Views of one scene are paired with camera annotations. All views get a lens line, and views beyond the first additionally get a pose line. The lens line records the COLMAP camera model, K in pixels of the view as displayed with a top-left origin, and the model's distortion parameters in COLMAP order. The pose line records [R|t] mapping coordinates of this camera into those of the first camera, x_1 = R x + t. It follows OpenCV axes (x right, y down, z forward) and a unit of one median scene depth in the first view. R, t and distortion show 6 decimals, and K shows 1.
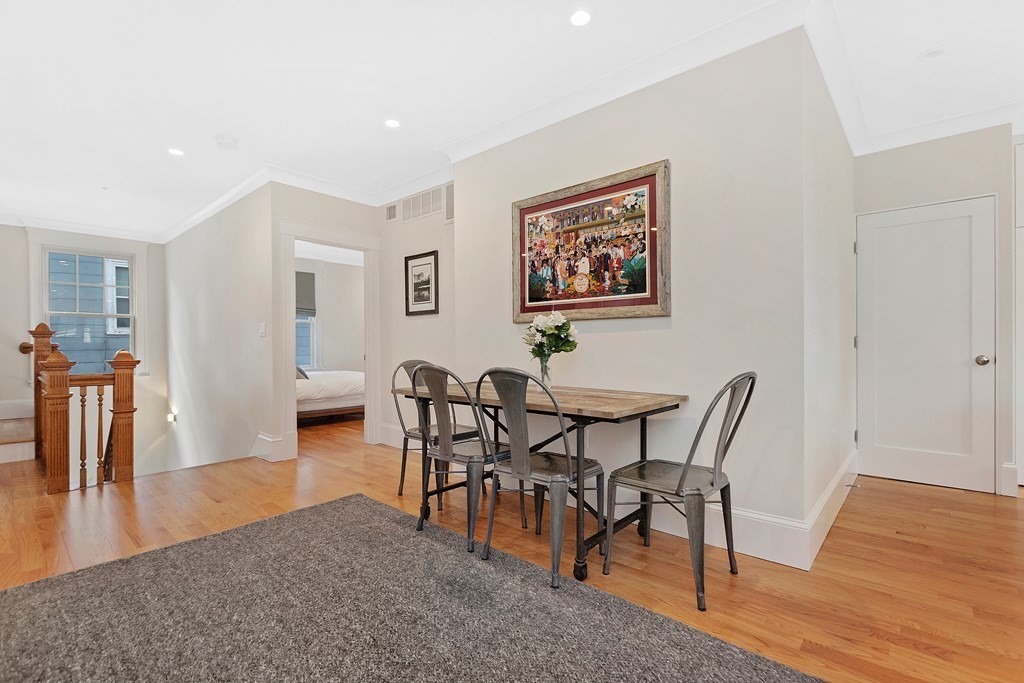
lens RADIAL K [[463.7, 0, 511.1], [0, 463.7, 346.6], [0, 0, 1]] dist [-0.002959, 0.000440]
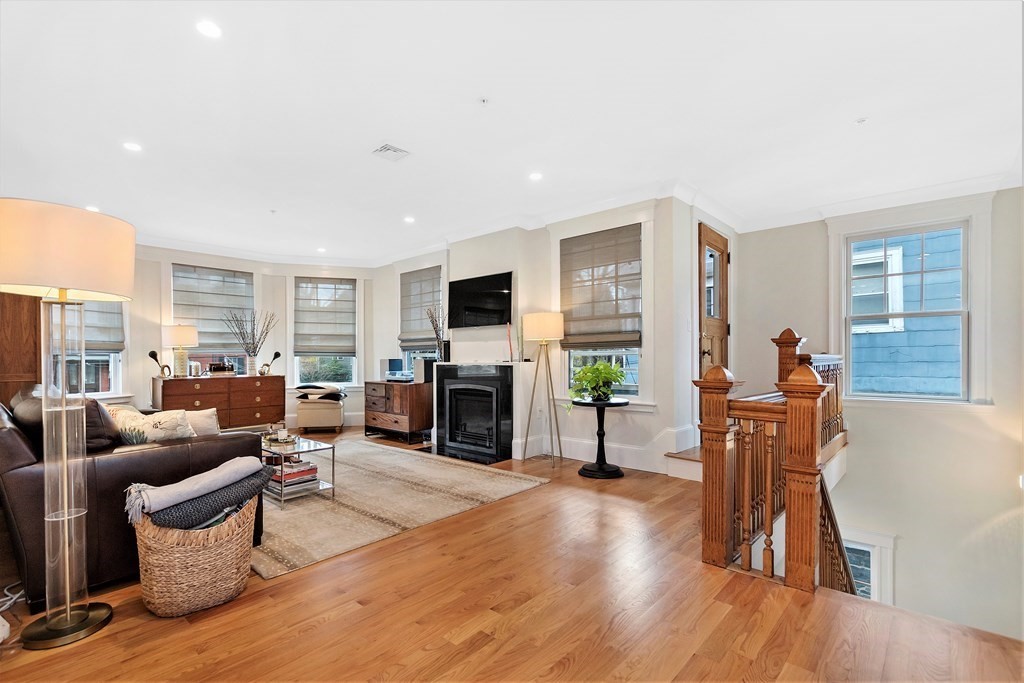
lens RADIAL K [[473.7, 0, 491.2], [0, 473.7, 355.0], [0, 0, 1]] dist [0.012557, 0.000274]
pose [[-0.028032, -0.000082, -0.999607, -0.258754], [-0.000226, 1.000000, -0.000076, -0.007841], [0.999607, 0.000224, -0.028033, 0.740900]]
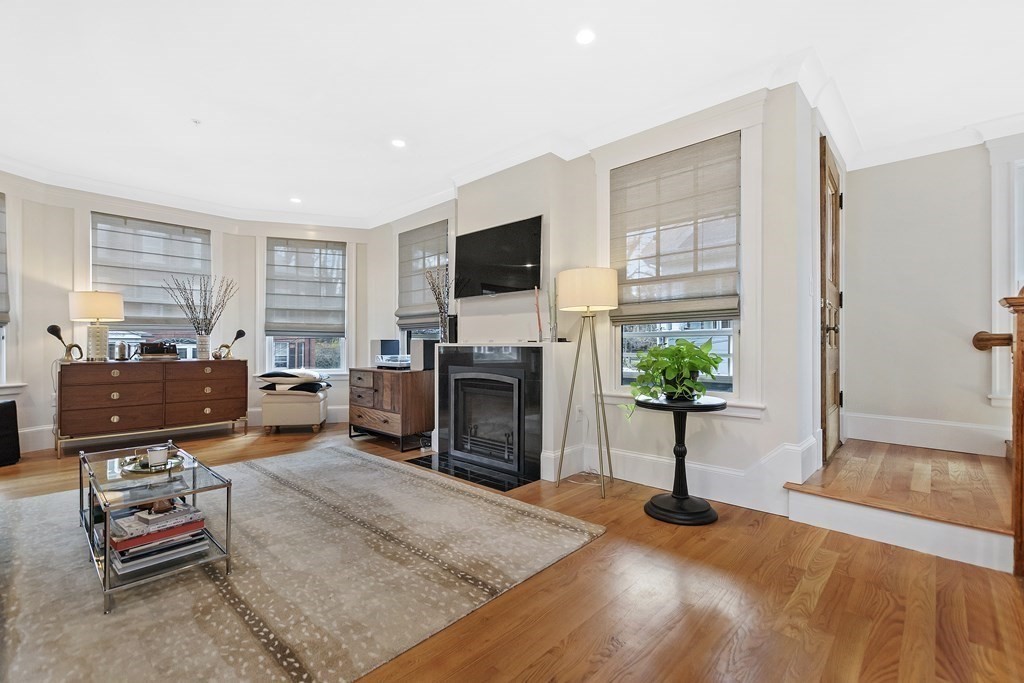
lens RADIAL K [[448.8, 0, 514.9], [0, 448.8, 347.8], [0, 0, 1]] dist [0.008654, -0.004670]
pose [[-0.021650, 0.007910, -0.999734, -0.814266], [-0.007241, 0.999941, 0.008068, 0.022948], [0.999739, 0.007414, -0.021592, 0.726522]]
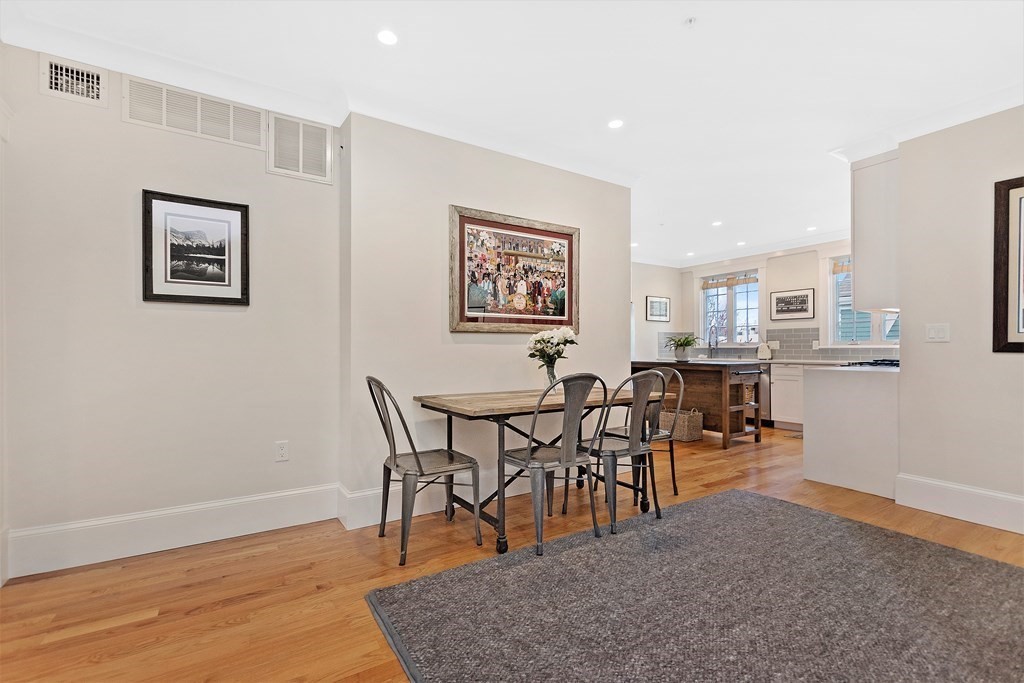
lens RADIAL K [[448.8, 0, 511.2], [0, 448.8, 349.5], [0, 0, 1]] dist [0.008654, -0.004670]
pose [[0.272423, 0.008240, 0.962142, -0.916438], [0.006648, 0.999923, -0.010446, -0.003560], [-0.962155, 0.009242, 0.272347, 0.686395]]
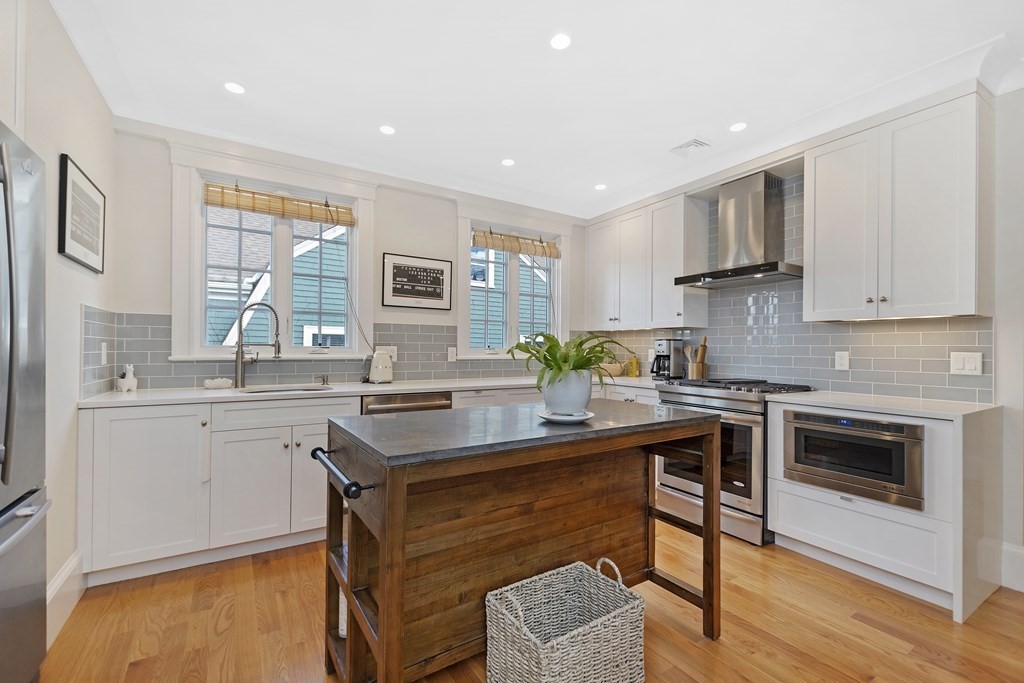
lens RADIAL K [[448.8, 0, 505.9], [0, 448.8, 339.1], [0, 0, 1]] dist [0.008654, -0.004670]
pose [[-0.960709, 0.005133, 0.277509, 0.939399], [0.000676, 0.999869, -0.016152, -0.058154], [-0.277556, -0.015329, -0.960587, 1.073064]]
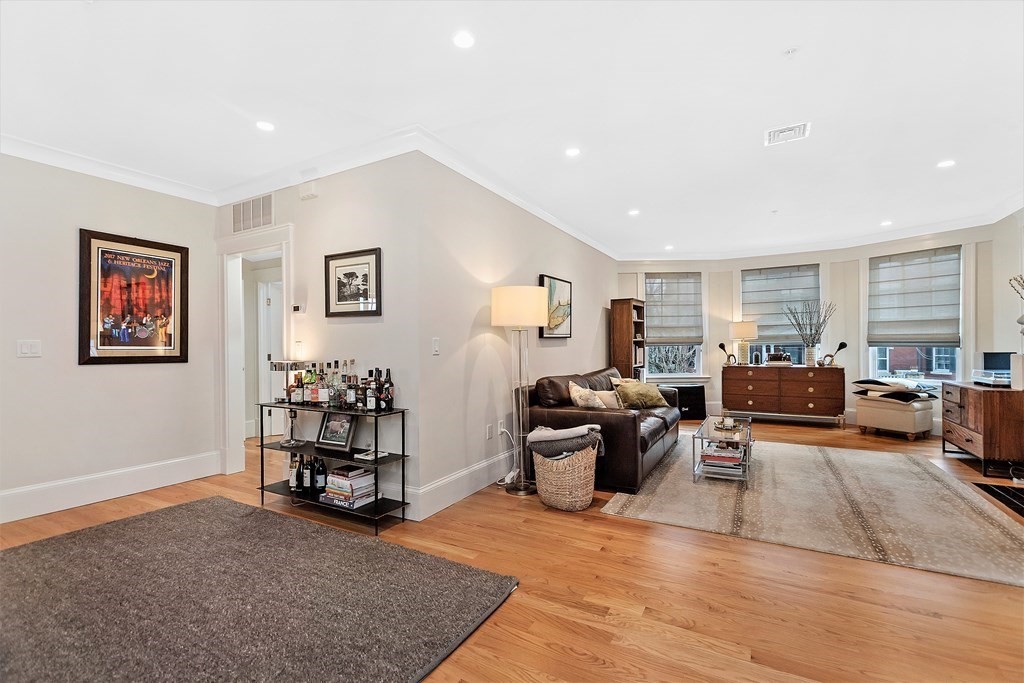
lens RADIAL K [[448.8, 0, 506.6], [0, 448.8, 341.2], [0, 0, 1]] dist [0.008654, -0.004670]
pose [[-0.979080, 0.013340, -0.203036, -0.591507], [0.013776, 0.999905, -0.000732, -0.045867], [0.203007, -0.003514, -0.979171, 1.331294]]
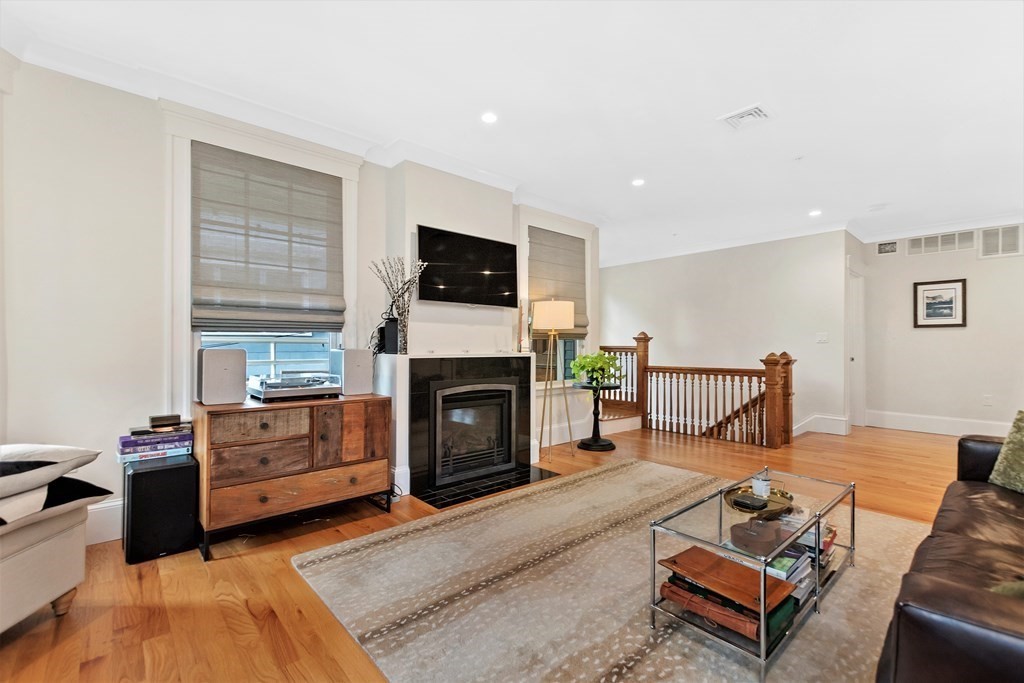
lens RADIAL K [[448.8, 0, 512.3], [0, 448.8, 338.5], [0, 0, 1]] dist [0.008654, -0.004670]
pose [[0.993327, 0.011602, -0.114746, -1.808605], [-0.013291, 0.999814, -0.013961, -0.005527], [0.114562, 0.015393, 0.993297, -0.577020]]
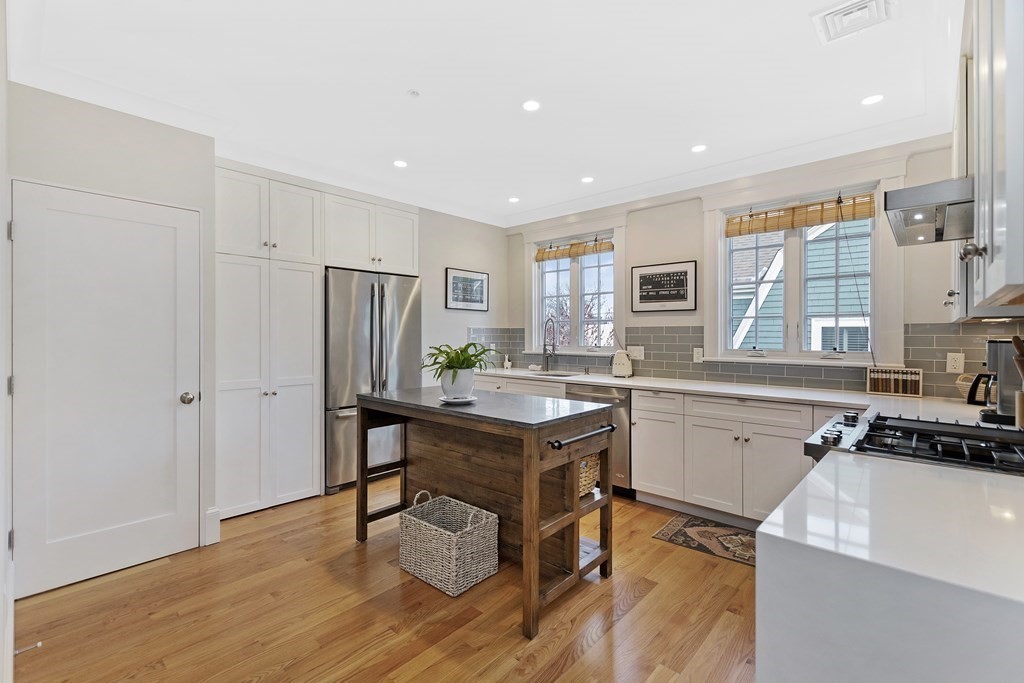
lens RADIAL K [[448.8, 0, 513.0], [0, 448.8, 339.2], [0, 0, 1]] dist [0.008654, -0.004670]
pose [[0.009059, 0.000372, 0.999959, 0.195144], [0.005630, 0.999984, -0.000423, -0.081622], [-0.999943, 0.005633, 0.009056, 0.407358]]
